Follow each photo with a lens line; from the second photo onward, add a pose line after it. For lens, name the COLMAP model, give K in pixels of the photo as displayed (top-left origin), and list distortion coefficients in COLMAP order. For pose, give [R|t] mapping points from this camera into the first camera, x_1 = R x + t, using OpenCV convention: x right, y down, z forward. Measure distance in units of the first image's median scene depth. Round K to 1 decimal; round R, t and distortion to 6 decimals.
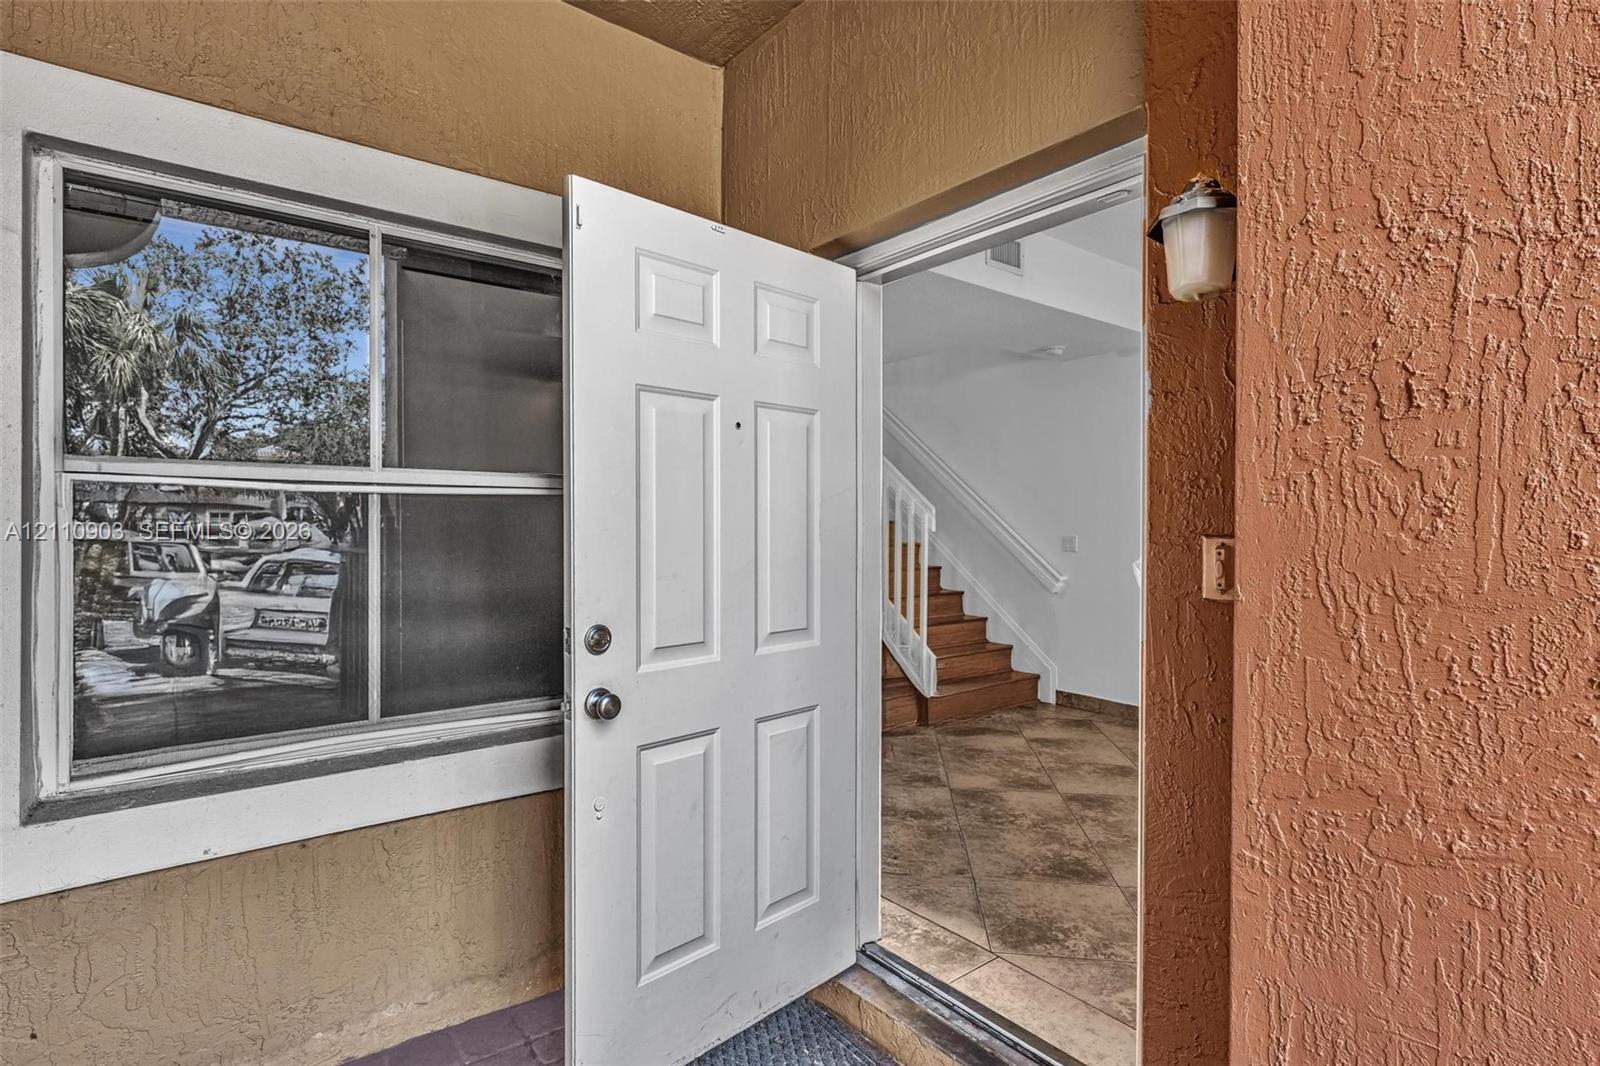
lens RADIAL K [[818.6, 0, 796.9], [0, 818.6, 516.5], [0, 0, 1]] dist [-0.002653, -0.000370]
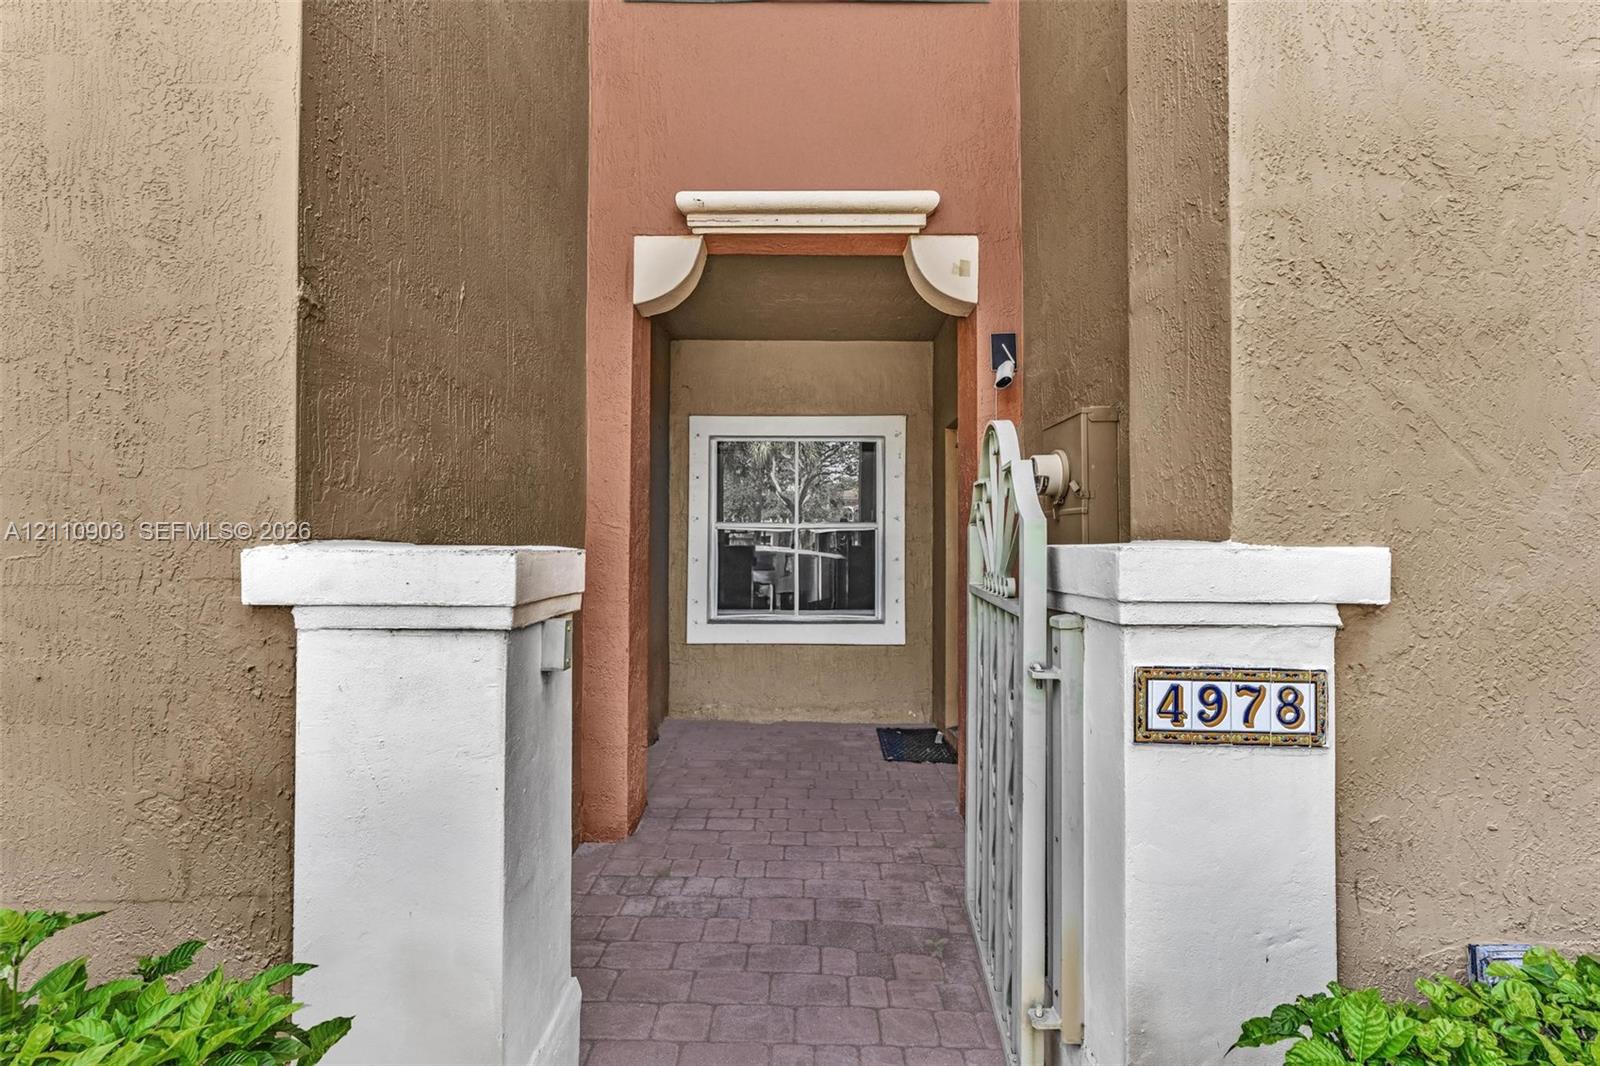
lens RADIAL K [[722.6, 0, 794.5], [0, 722.6, 511.3], [0, 0, 1]] dist [-0.000692, 0.000179]
pose [[0.791136, -0.026230, -0.611077, 1.079936], [0.002571, 0.999214, -0.039562, 0.001190], [0.611635, 0.029728, 0.790582, -1.066369]]
